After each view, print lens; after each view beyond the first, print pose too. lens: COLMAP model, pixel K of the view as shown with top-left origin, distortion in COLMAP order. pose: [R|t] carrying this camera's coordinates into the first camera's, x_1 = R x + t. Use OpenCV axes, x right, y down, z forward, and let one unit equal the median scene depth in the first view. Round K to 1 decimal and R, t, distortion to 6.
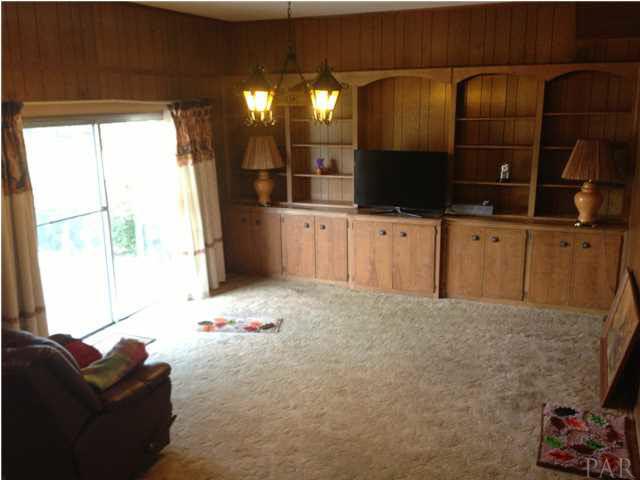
lens RADIAL K [[589.0, 0, 325.2], [0, 589.0, 239.7], [0, 0, 1]] dist [0.102484, -0.154739]
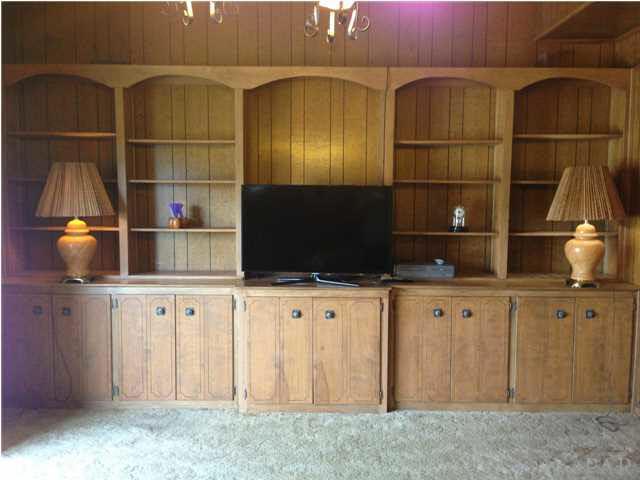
lens RADIAL K [[589.0, 0, 325.2], [0, 589.0, 239.7], [0, 0, 1]] dist [0.102484, -0.154739]
pose [[0.927013, -0.008851, 0.374924, -0.109330], [0.067886, 0.987167, -0.144545, 0.003250], [-0.368834, 0.159447, 0.915717, 0.408123]]
